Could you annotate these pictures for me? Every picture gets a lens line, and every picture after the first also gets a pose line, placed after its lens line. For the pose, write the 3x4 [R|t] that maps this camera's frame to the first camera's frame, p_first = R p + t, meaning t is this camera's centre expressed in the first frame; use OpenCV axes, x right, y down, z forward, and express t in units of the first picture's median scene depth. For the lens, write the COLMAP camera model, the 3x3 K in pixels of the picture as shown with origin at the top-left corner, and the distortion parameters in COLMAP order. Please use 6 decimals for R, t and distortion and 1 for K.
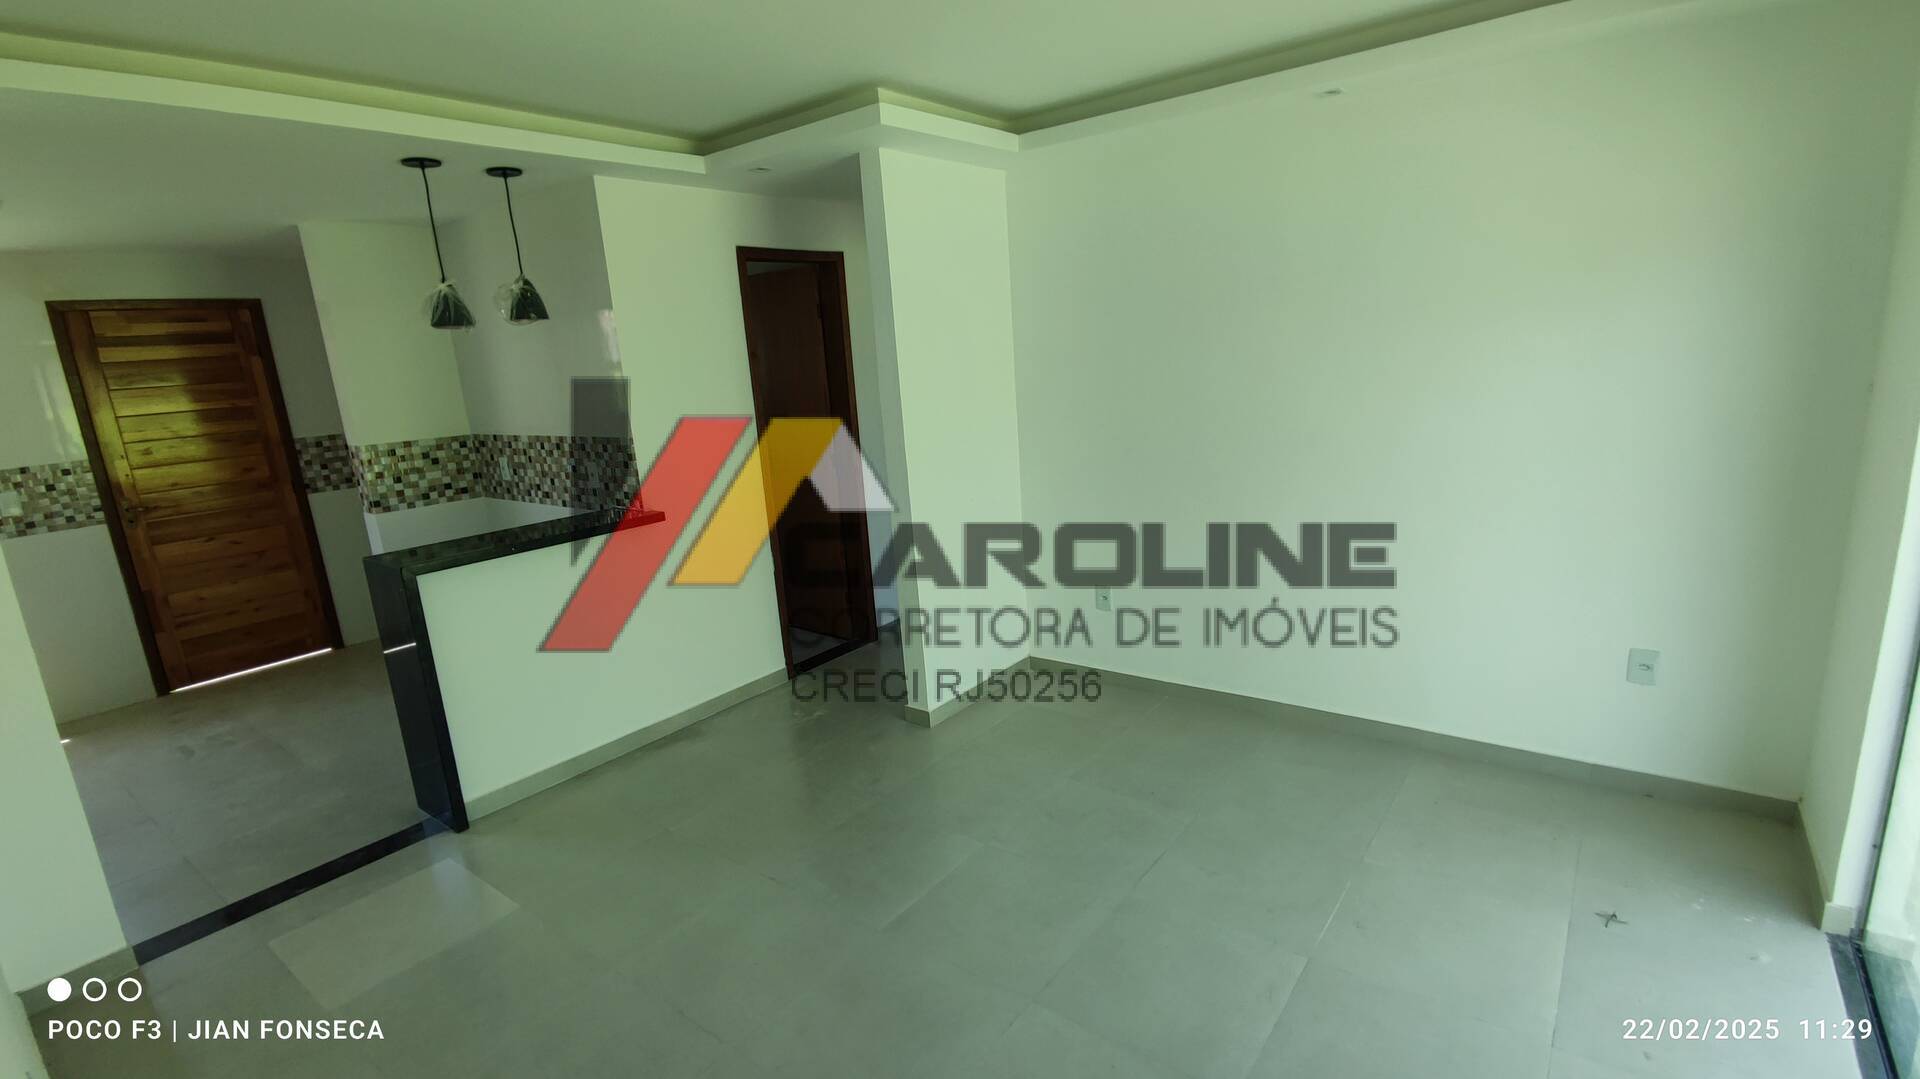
lens RADIAL K [[869.8, 0, 975.6], [0, 869.8, 541.9], [0, 0, 1]] dist [0.007315, -0.003978]
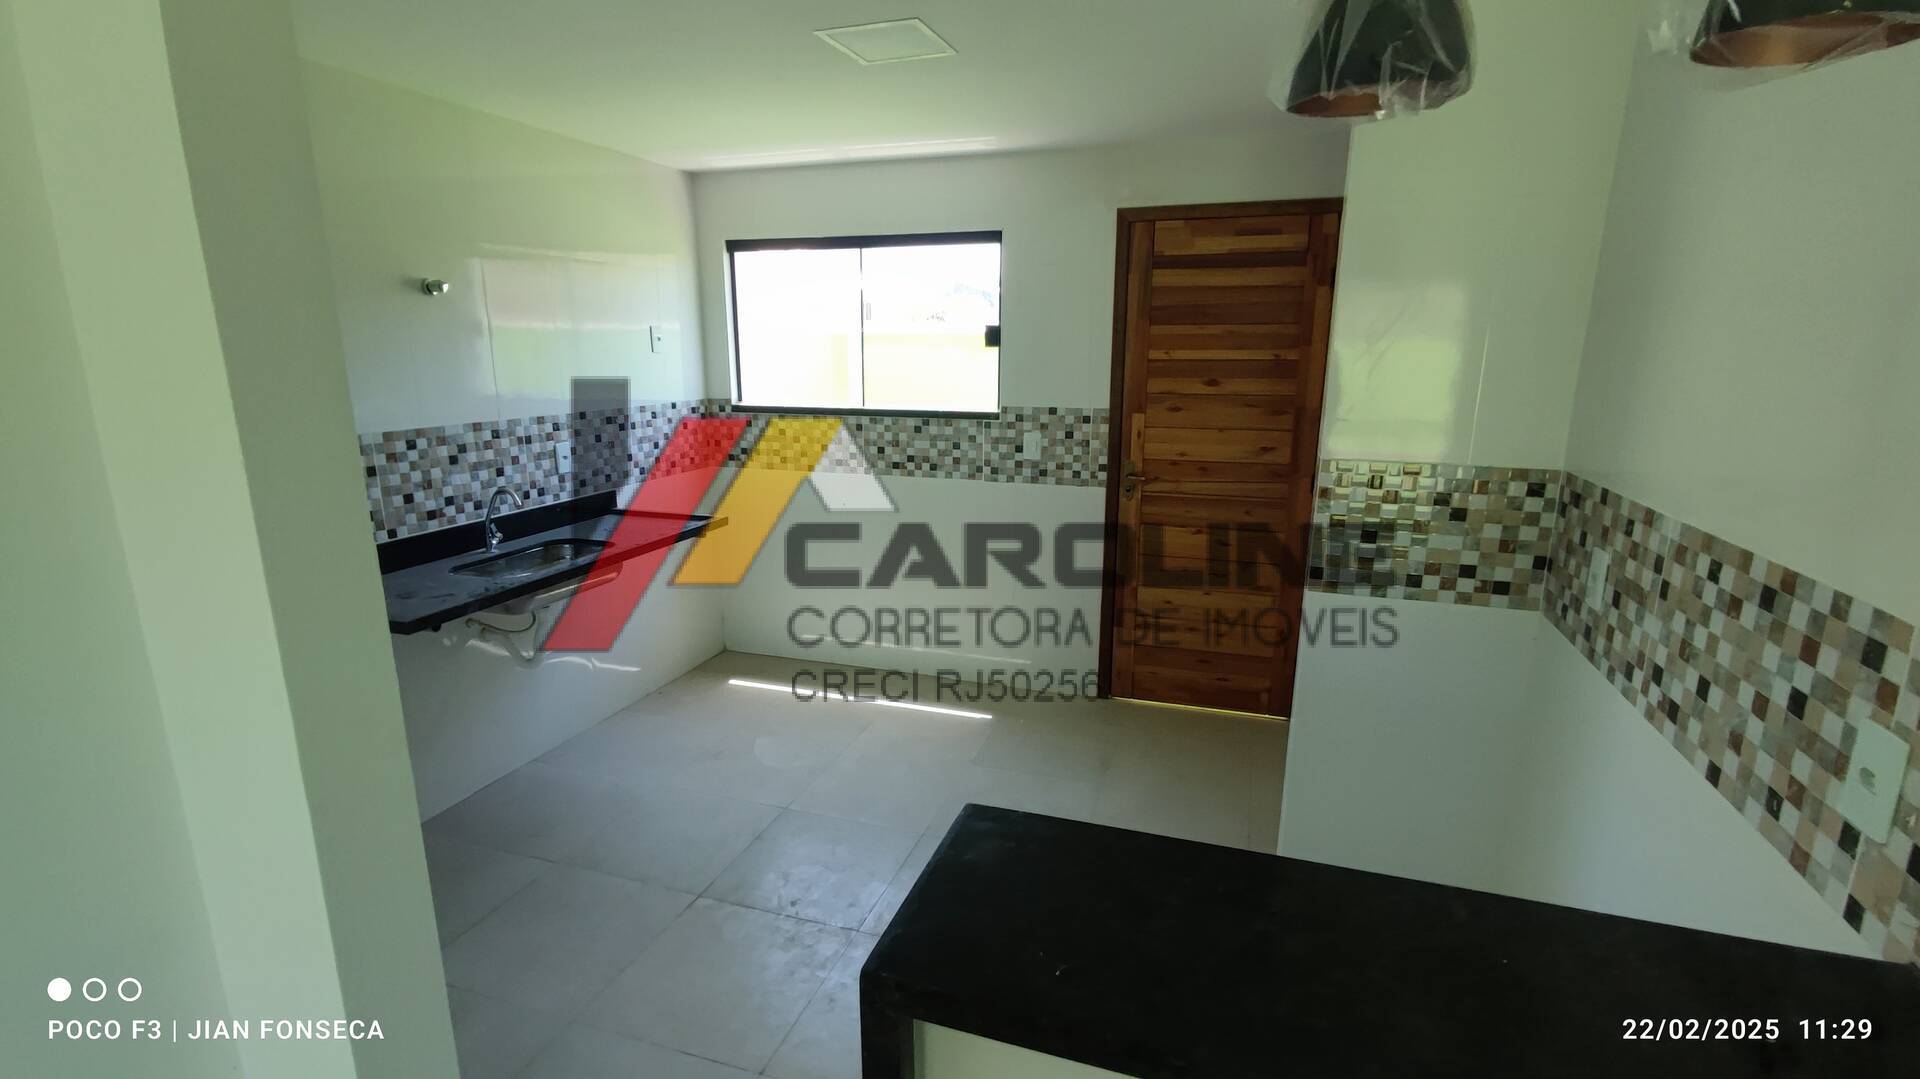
lens RADIAL K [[869.8, 0, 968.0], [0, 869.8, 553.7], [0, 0, 1]] dist [0.007315, -0.003978]
pose [[0.324020, 0.287664, -0.901255, -0.285931], [-0.237487, 0.946878, 0.216845, -0.111921], [0.915757, 0.143775, 0.375124, 0.598265]]
